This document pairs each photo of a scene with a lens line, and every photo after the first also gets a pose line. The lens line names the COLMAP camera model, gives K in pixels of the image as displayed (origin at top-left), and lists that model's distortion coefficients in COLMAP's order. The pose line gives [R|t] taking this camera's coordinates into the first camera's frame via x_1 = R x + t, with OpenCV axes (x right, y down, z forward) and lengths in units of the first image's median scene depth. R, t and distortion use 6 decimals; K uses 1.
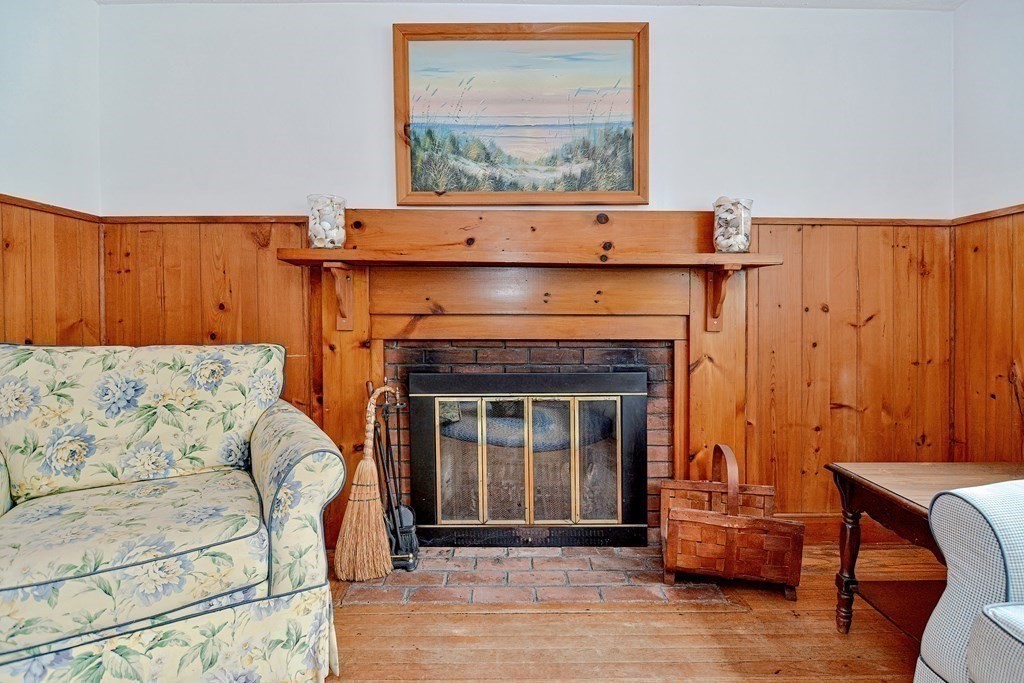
lens RADIAL K [[483.3, 0, 512.7], [0, 483.3, 337.7], [0, 0, 1]] dist [-0.002800, -0.000276]
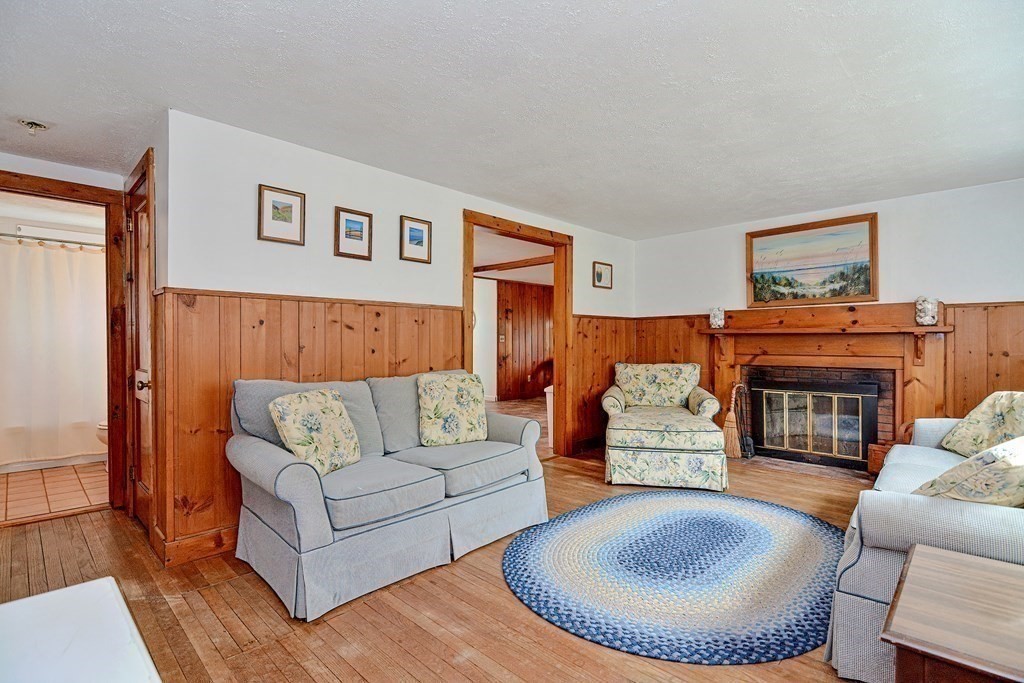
lens RADIAL K [[483.3, 0, 512.7], [0, 483.3, 337.7], [0, 0, 1]] dist [-0.002800, -0.000276]
pose [[0.702555, -0.011767, -0.711532, 0.635927], [-0.033187, 0.998234, -0.049277, 0.024491], [0.710855, 0.058234, 0.700924, -1.465907]]
